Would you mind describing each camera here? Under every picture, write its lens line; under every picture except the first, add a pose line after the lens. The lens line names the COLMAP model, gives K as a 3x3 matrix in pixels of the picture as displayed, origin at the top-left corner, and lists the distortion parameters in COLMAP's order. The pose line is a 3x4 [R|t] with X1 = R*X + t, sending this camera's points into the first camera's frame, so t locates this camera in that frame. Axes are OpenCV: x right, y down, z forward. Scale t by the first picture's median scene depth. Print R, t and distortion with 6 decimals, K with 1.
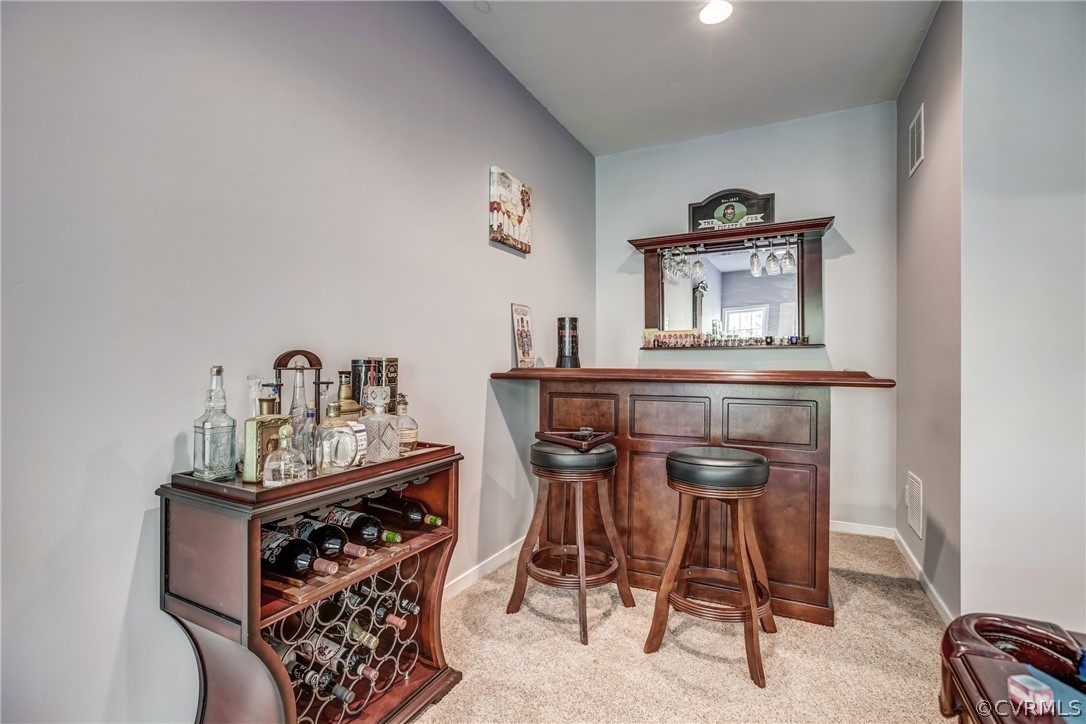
lens RADIAL K [[501.6, 0, 549.2], [0, 501.6, 364.2], [0, 0, 1]] dist [-0.019461, 0.009111]
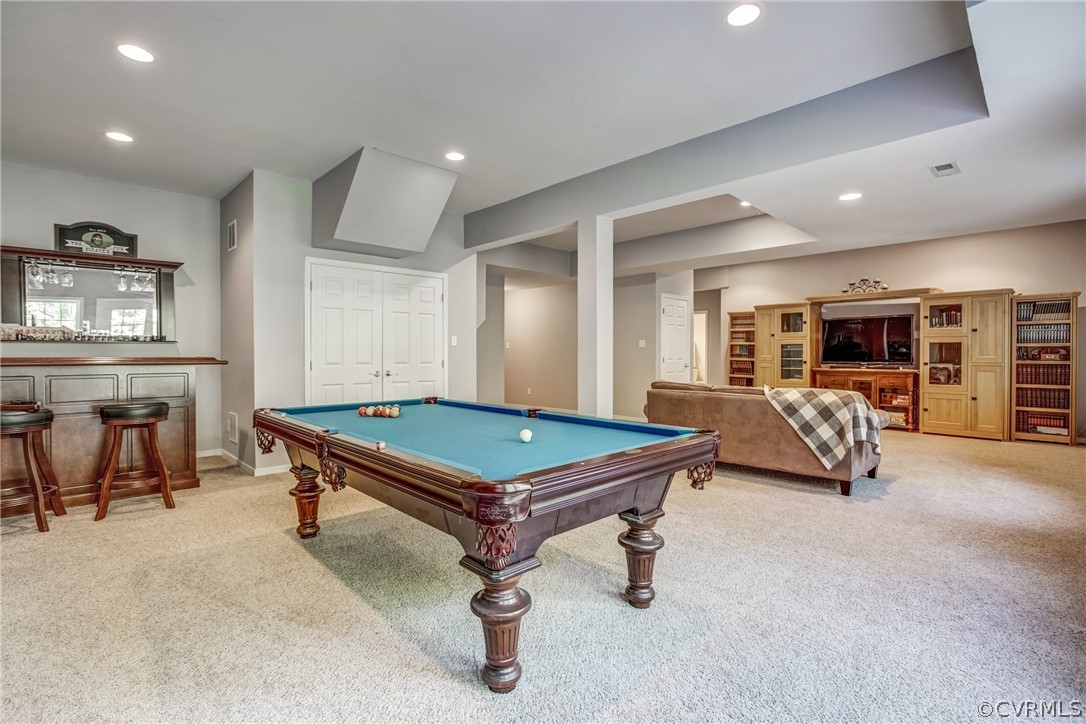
lens RADIAL K [[501.6, 0, 540.1], [0, 501.6, 358.6], [0, 0, 1]] dist [-0.019461, 0.009111]
pose [[0.348134, -0.009435, 0.937397, -0.501346], [0.006433, 0.999950, 0.007675, 0.008913], [-0.937423, 0.003359, 0.348177, -0.596931]]
